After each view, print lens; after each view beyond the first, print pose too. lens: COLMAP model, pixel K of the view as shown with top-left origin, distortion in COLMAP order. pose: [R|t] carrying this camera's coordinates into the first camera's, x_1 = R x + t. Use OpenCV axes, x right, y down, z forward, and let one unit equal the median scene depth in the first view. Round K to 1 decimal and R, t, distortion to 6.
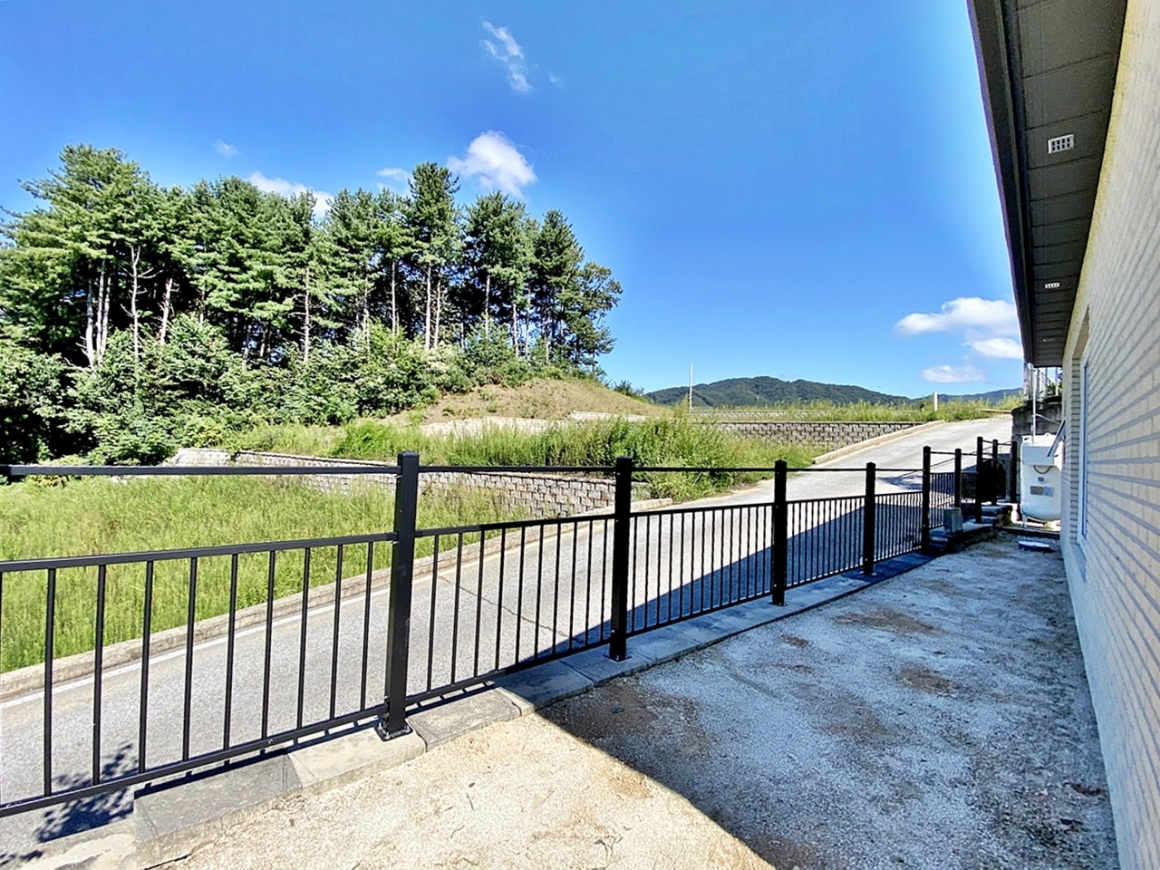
lens RADIAL K [[527.7, 0, 580.0], [0, 527.7, 435.0], [0, 0, 1]] dist [0.063435, -0.050665]
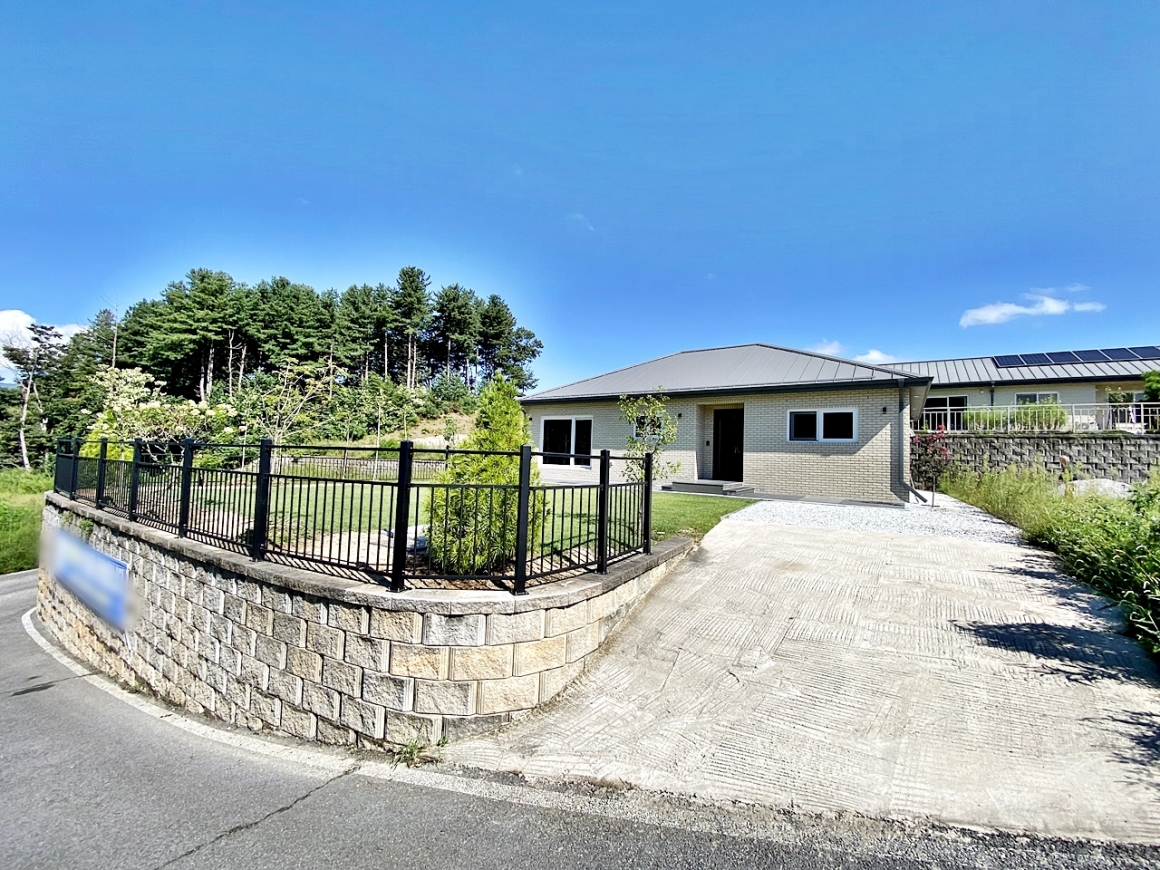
lens RADIAL K [[460.6, 0, 586.2], [0, 460.6, 433.8], [0, 0, 1]] dist [0.028493, -0.024356]
pose [[0.989597, 0.002928, 0.143834, 0.024675], [0.001101, 0.999609, -0.027927, 0.002158], [-0.143860, 0.027795, 0.989208, -0.403446]]
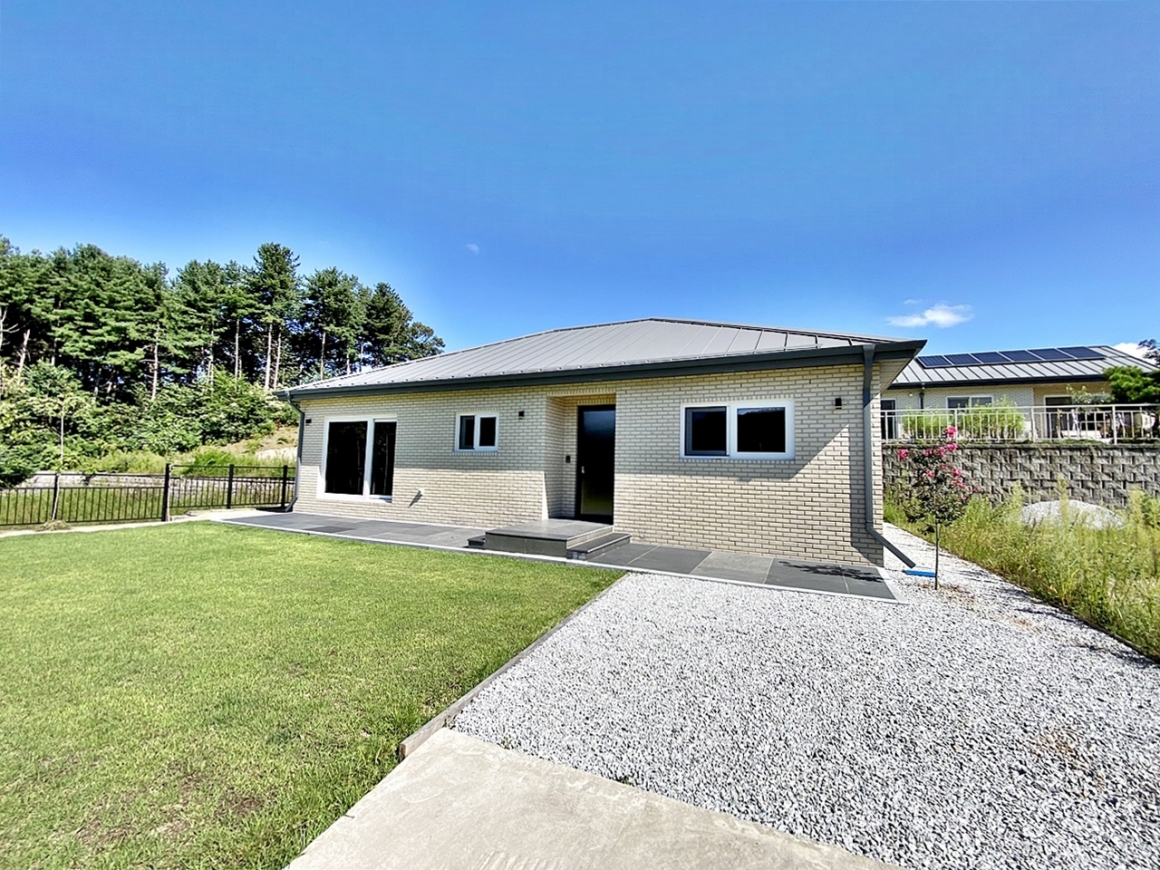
lens RADIAL K [[474.0, 0, 577.7], [0, 474.0, 435.4], [0, 0, 1]] dist [0.011568, -0.013984]
pose [[0.959042, 0.006477, 0.283191, 0.105266], [0.006130, 0.999030, -0.043611, -0.001834], [-0.283198, 0.043561, 0.958072, -0.291384]]
